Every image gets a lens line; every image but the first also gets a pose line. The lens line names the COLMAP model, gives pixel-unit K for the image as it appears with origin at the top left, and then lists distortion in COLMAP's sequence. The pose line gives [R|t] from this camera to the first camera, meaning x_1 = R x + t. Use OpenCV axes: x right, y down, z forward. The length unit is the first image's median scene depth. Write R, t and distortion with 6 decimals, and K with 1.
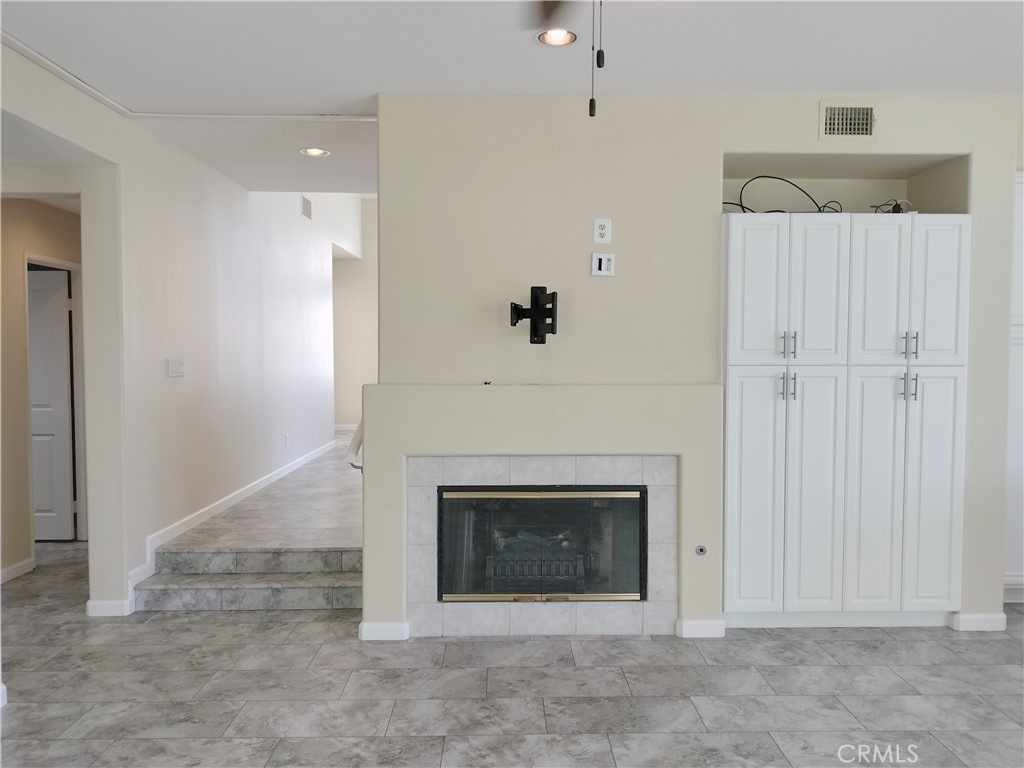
lens RADIAL K [[762.0, 0, 512.0], [0, 762.0, 384.0], [0, 0, 1]] dist [0.089531, -0.096621]
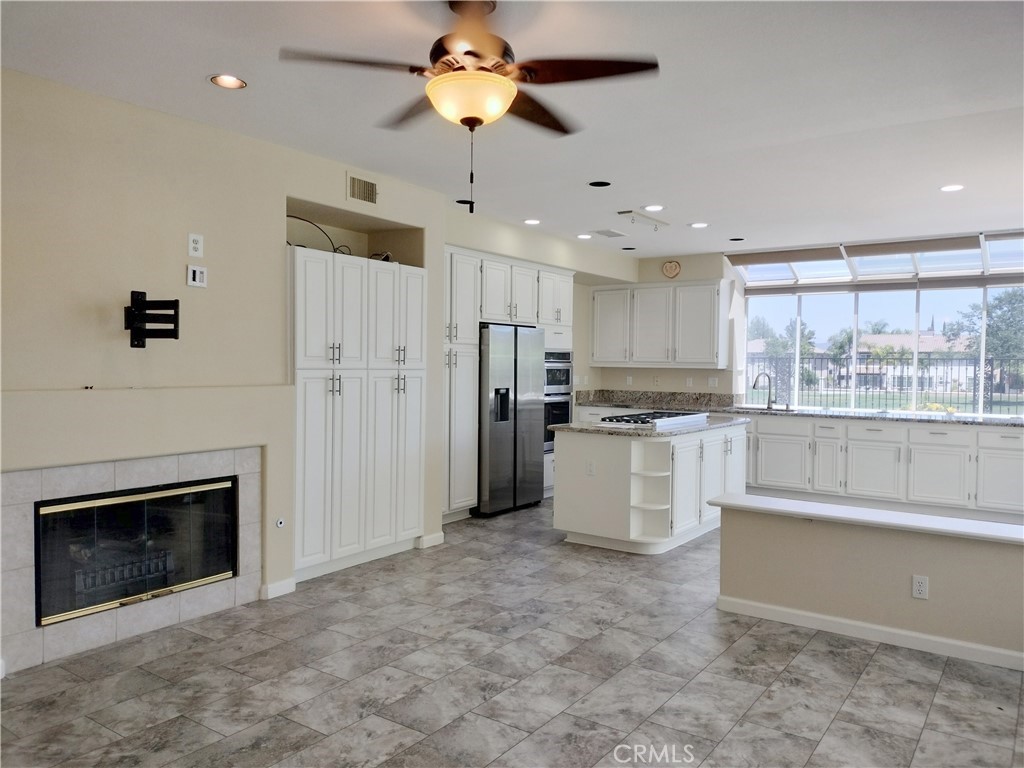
lens RADIAL K [[762.0, 0, 512.0], [0, 762.0, 384.0], [0, 0, 1]] dist [0.089531, -0.096621]
pose [[0.598904, -0.016380, 0.800653, -0.495345], [0.020176, 0.999782, 0.005362, -0.000172], [-0.800566, 0.012943, 0.599104, -0.013415]]
